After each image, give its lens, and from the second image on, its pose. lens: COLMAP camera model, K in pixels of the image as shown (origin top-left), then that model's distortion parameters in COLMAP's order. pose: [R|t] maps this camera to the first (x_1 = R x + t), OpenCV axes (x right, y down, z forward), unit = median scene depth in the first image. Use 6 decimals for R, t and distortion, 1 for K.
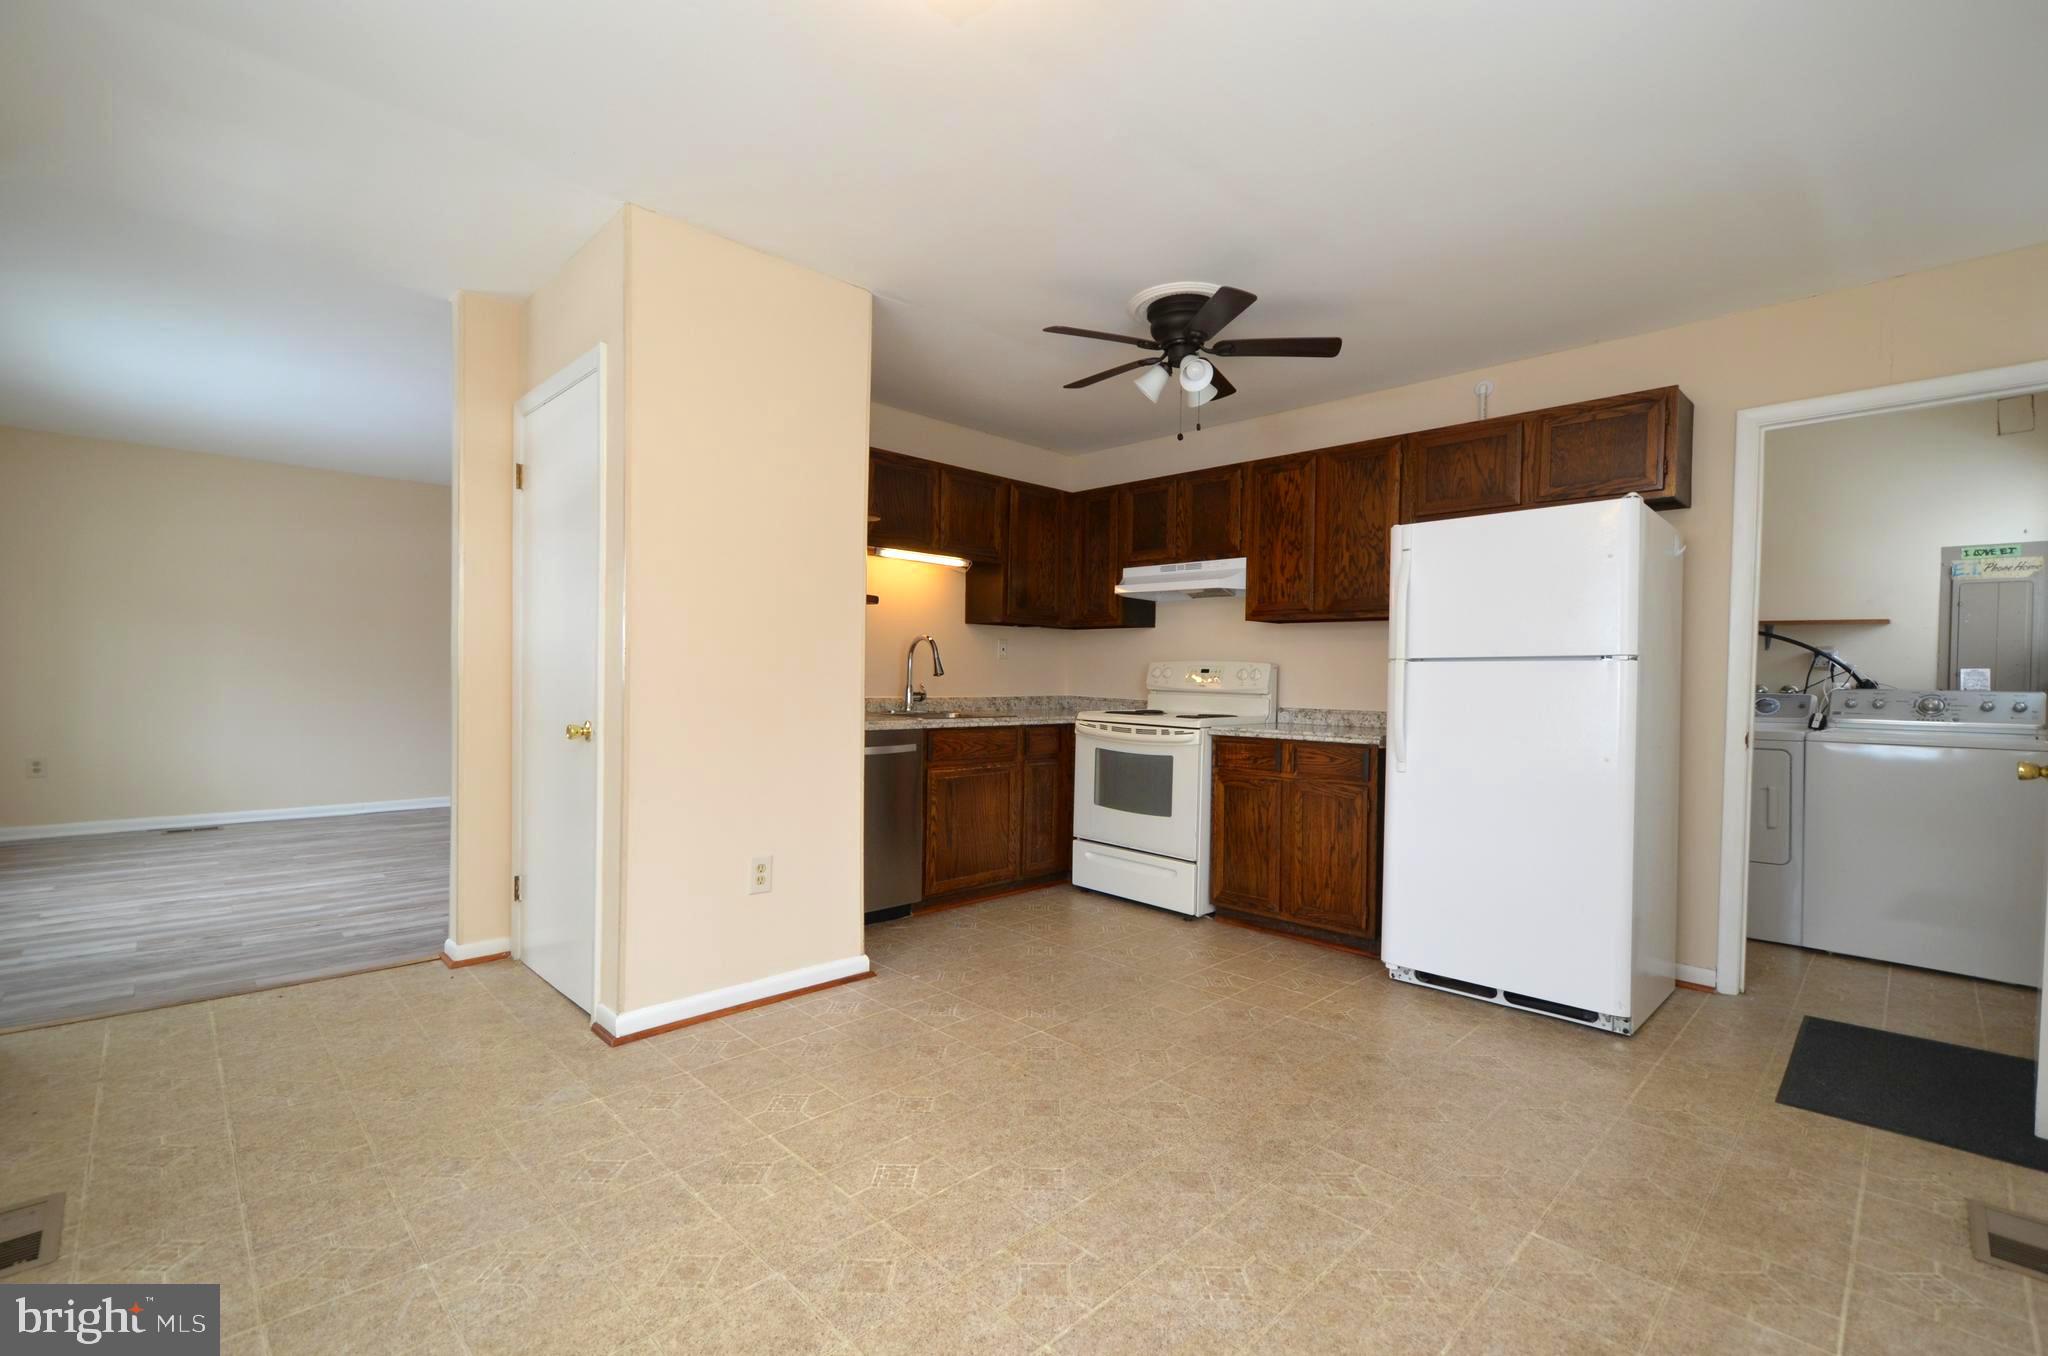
lens RADIAL K [[880.8, 0, 1024.0], [0, 880.8, 678.0], [0, 0, 1]] dist [-0.002173, 0.000474]
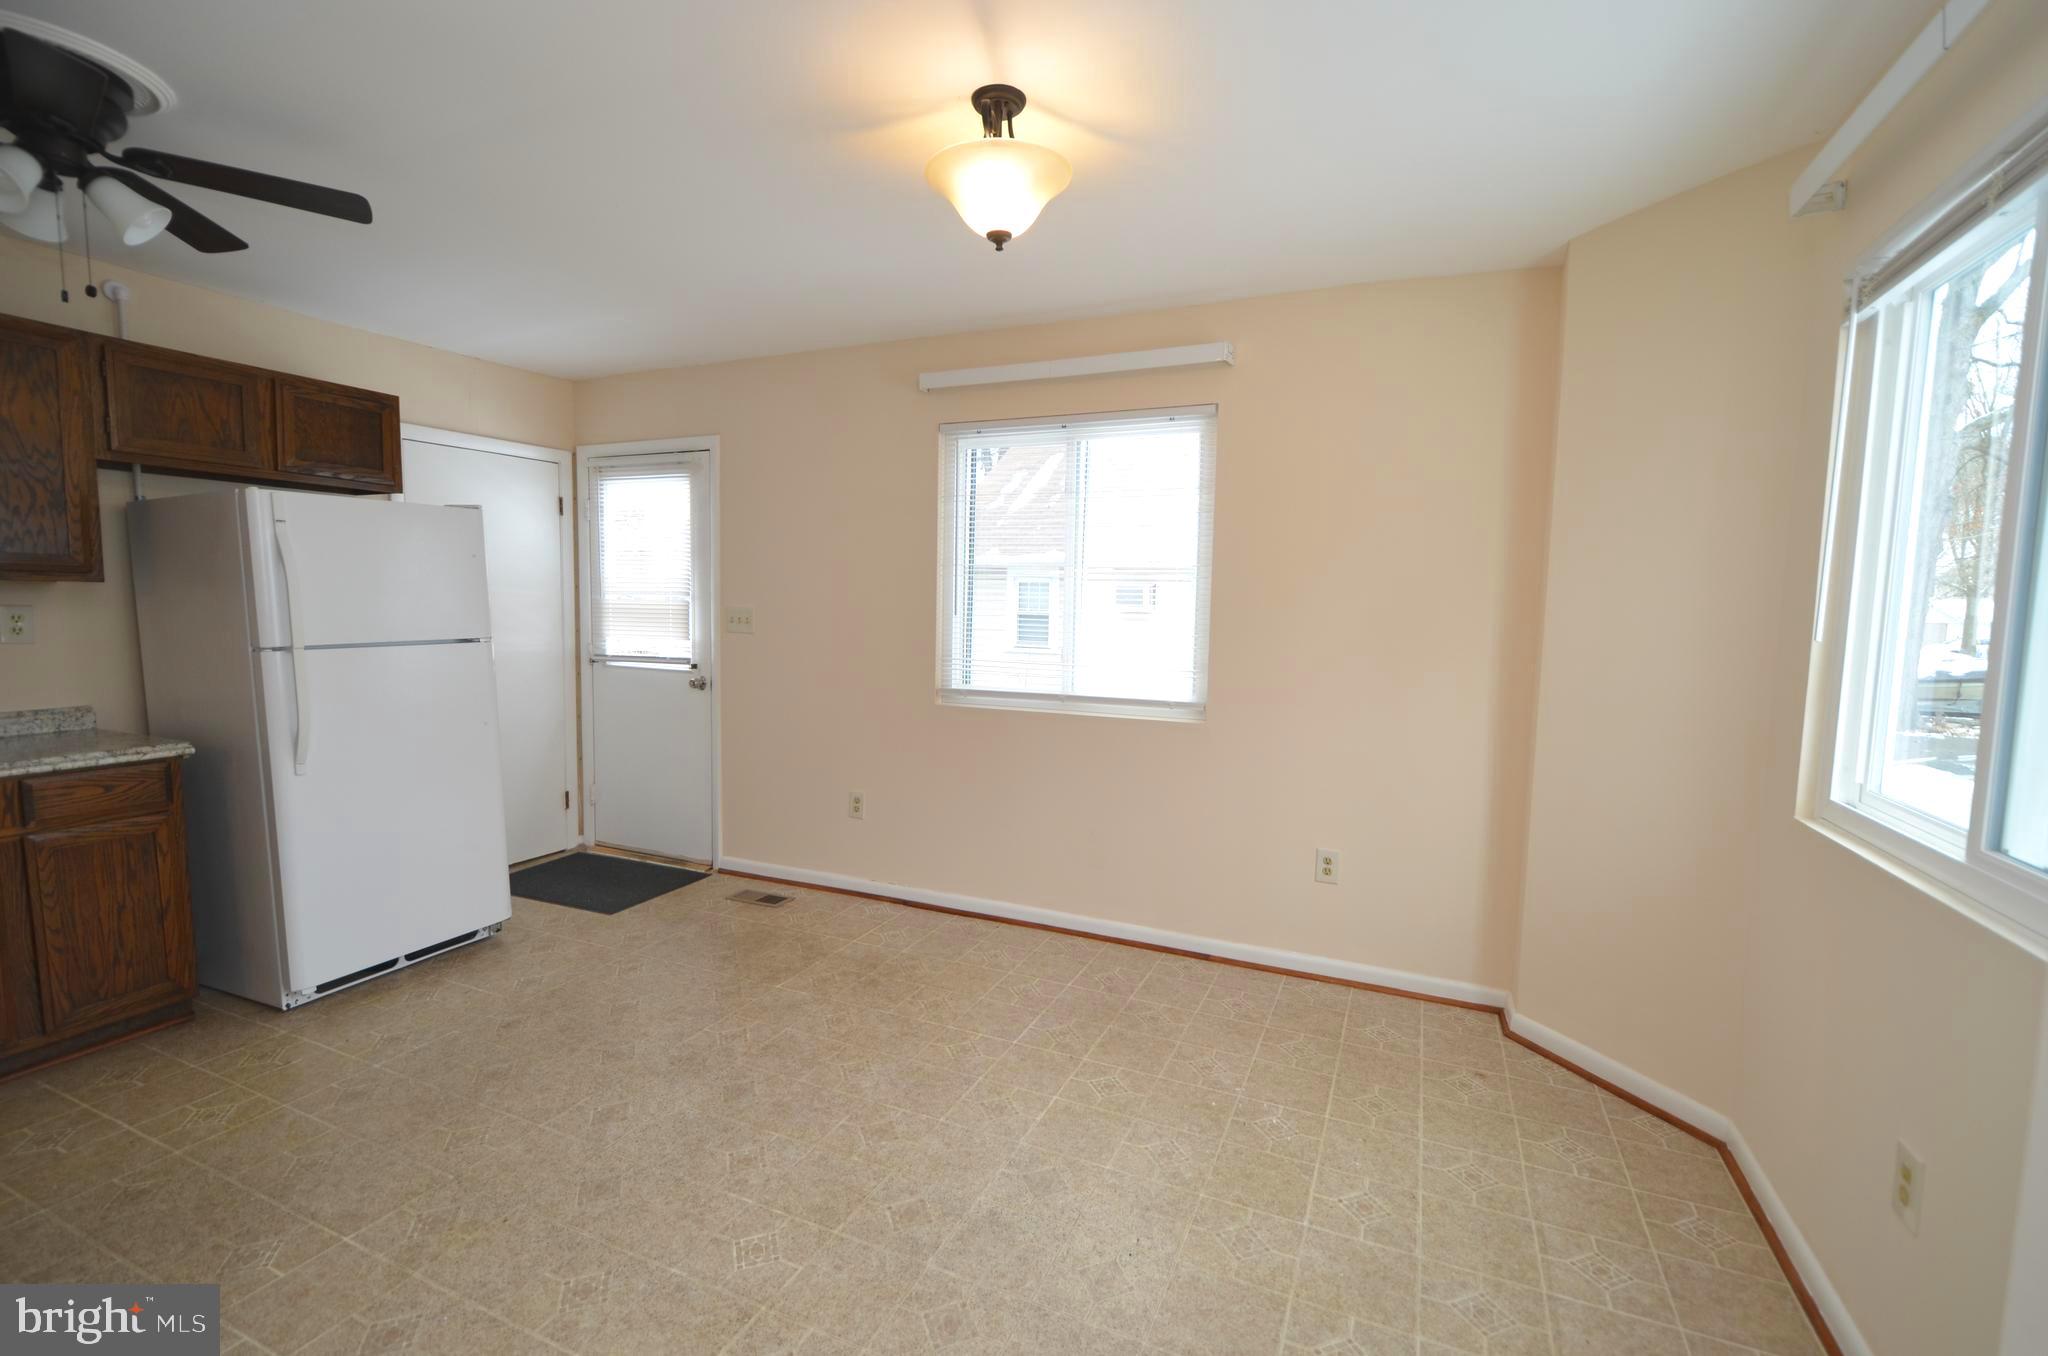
lens RADIAL K [[880.8, 0, 1024.0], [0, 880.8, 678.0], [0, 0, 1]] dist [-0.002173, 0.000474]
pose [[-0.359376, -0.098169, 0.928015, -0.916097], [-0.019032, 0.995016, 0.097886, -0.129640], [-0.932999, 0.017516, -0.359453, 0.903340]]
